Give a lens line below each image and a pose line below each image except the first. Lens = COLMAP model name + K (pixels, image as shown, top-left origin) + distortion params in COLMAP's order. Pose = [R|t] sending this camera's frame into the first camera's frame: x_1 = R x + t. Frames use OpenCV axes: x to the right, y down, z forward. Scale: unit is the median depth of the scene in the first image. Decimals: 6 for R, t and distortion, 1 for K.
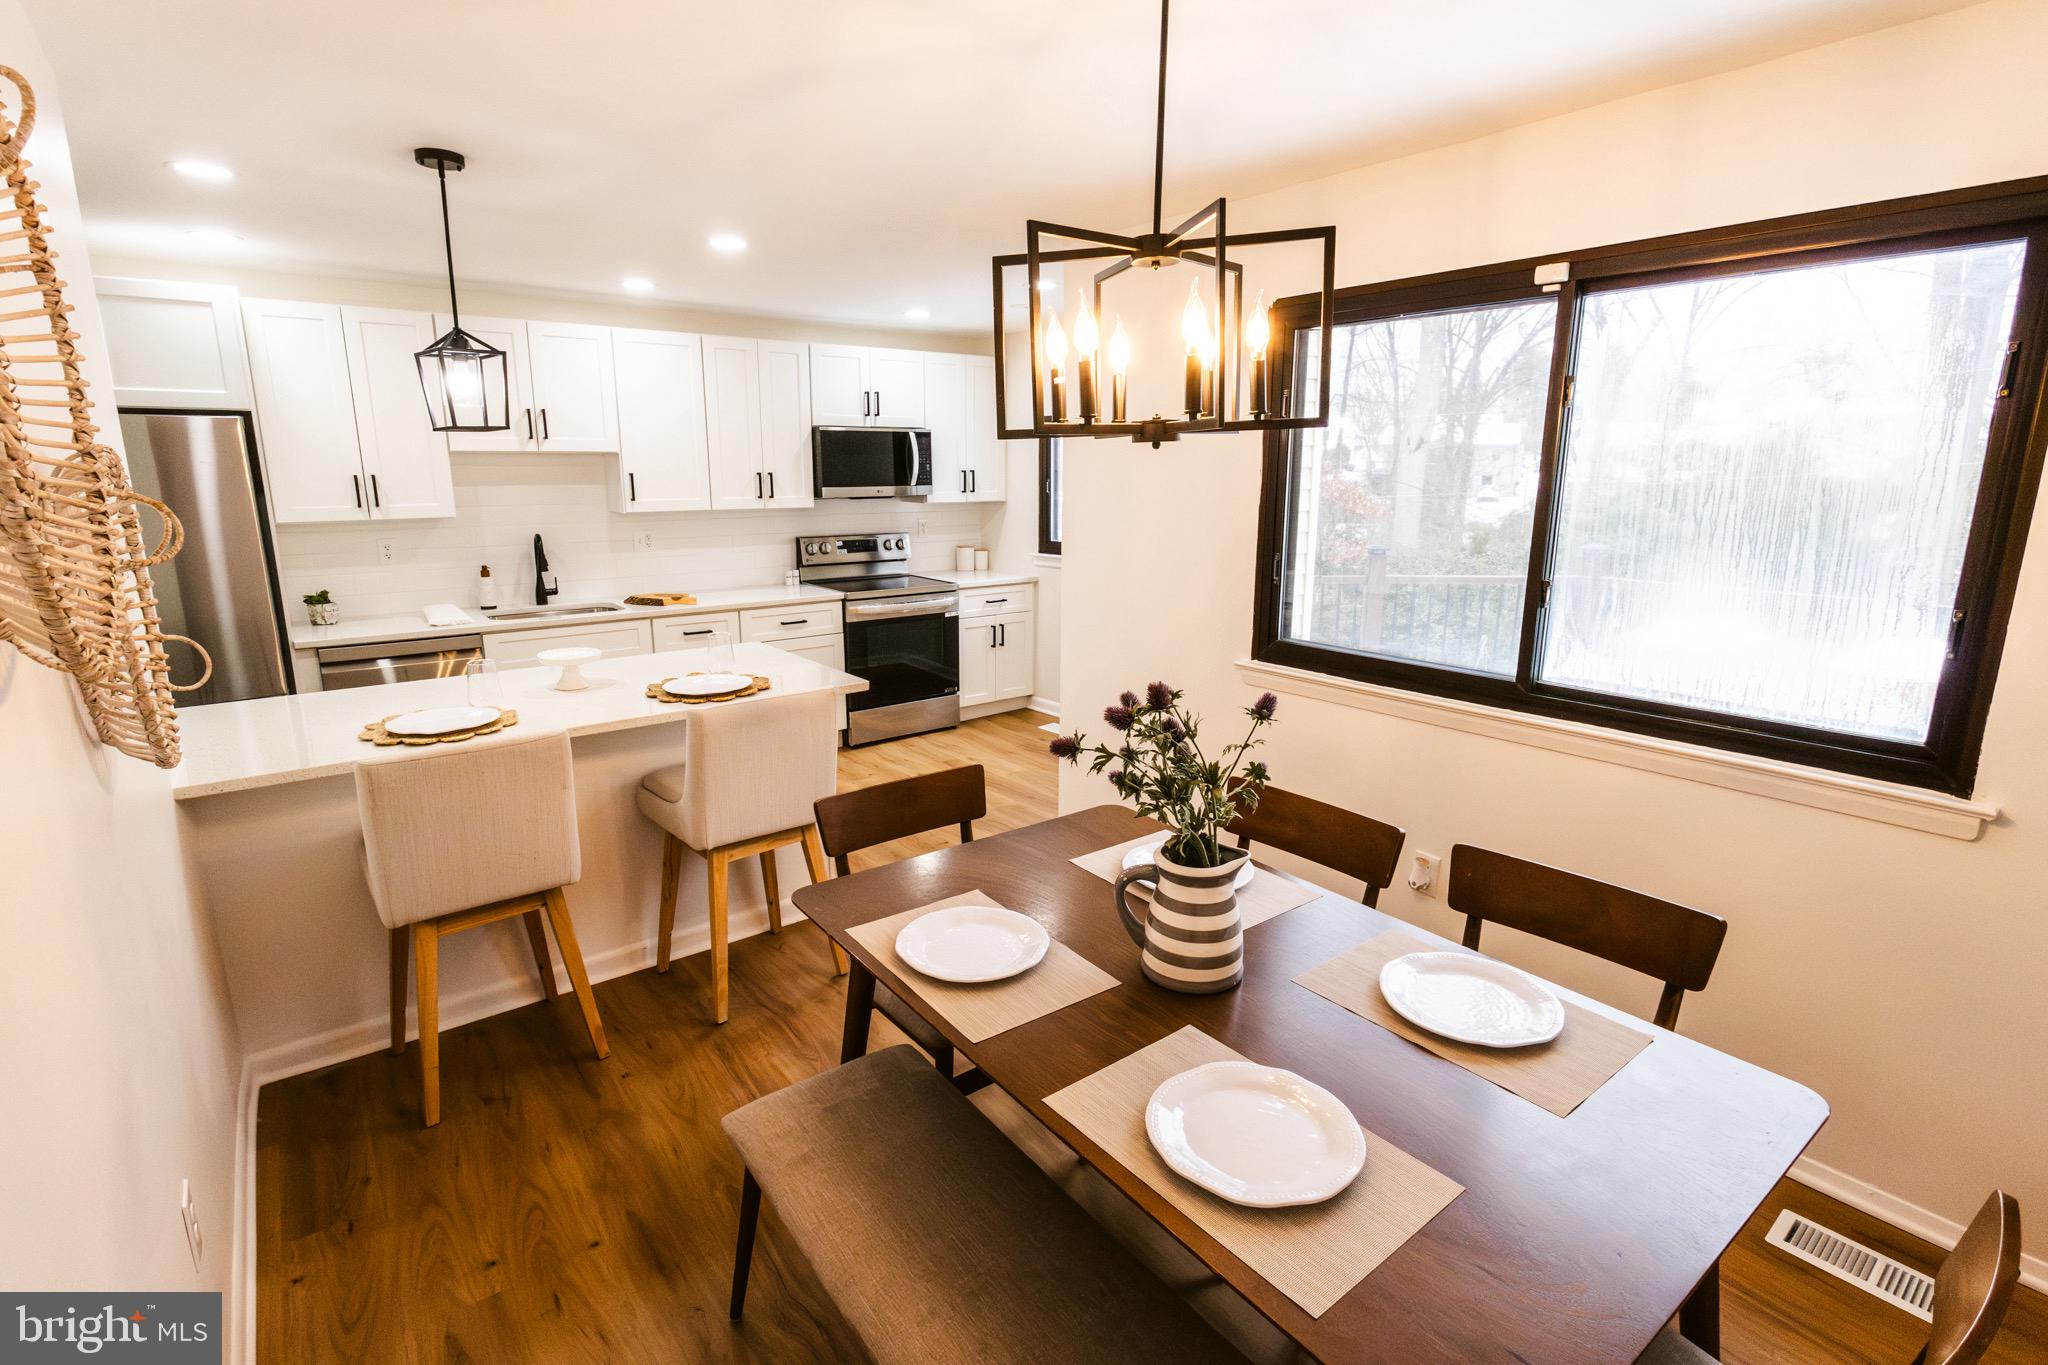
lens RADIAL K [[980.6, 0, 1017.8], [0, 980.6, 682.0], [0, 0, 1]] dist [-0.003690, -0.000357]
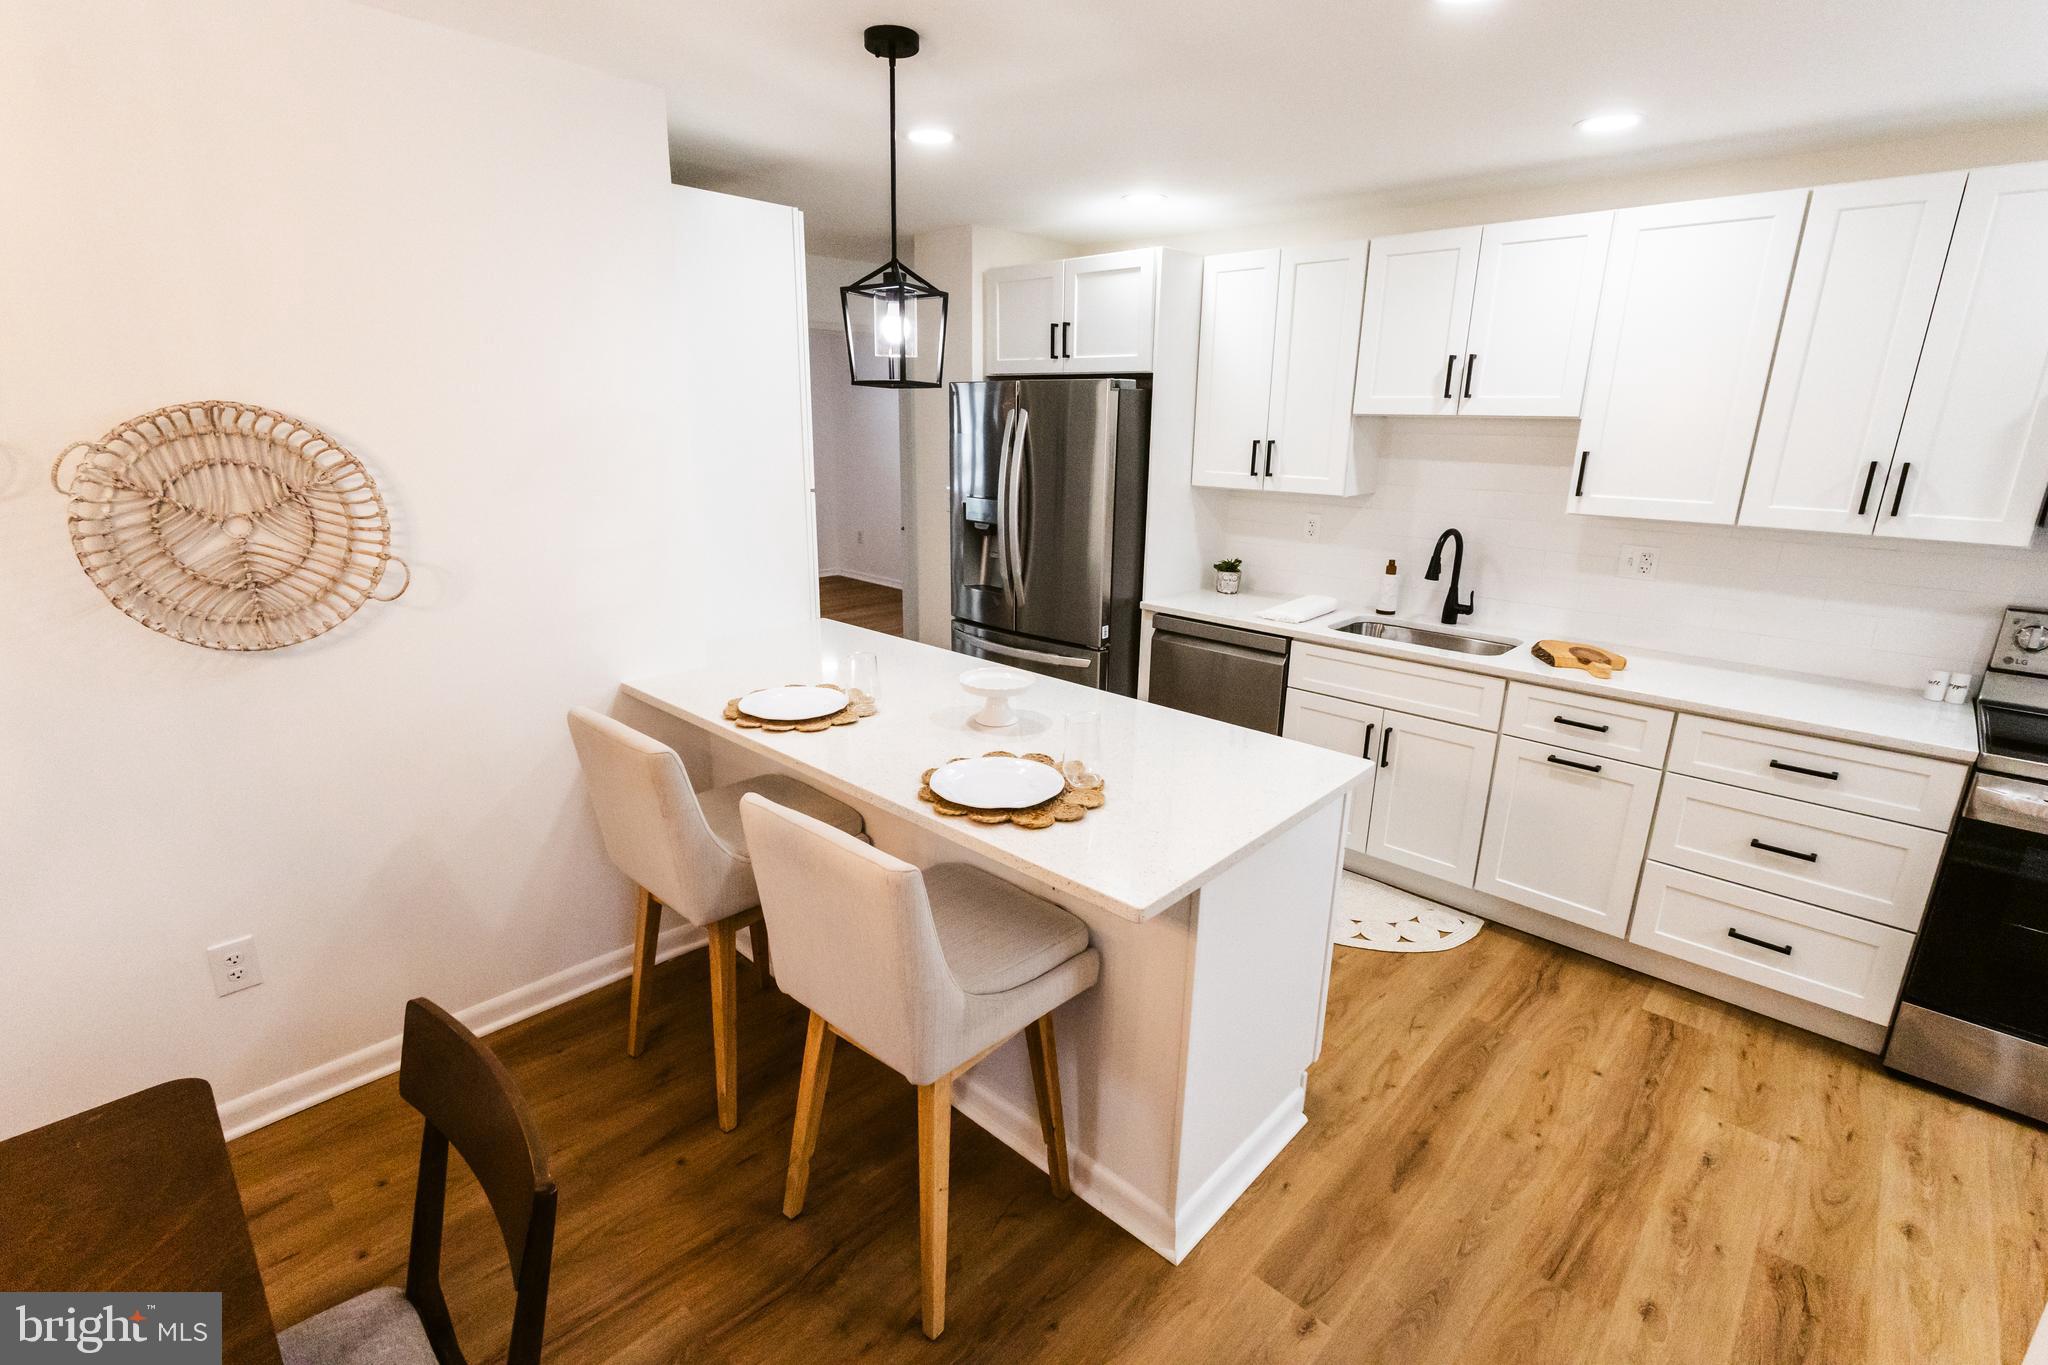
lens RADIAL K [[929.5, 0, 1027.9], [0, 929.5, 680.0], [0, 0, 1]] dist [-0.004844, 0.000928]
pose [[0.154490, 0.274497, -0.949097, 0.152494], [-0.227147, 0.944765, 0.236270, -0.137527], [0.961528, 0.179083, 0.208308, 0.574384]]
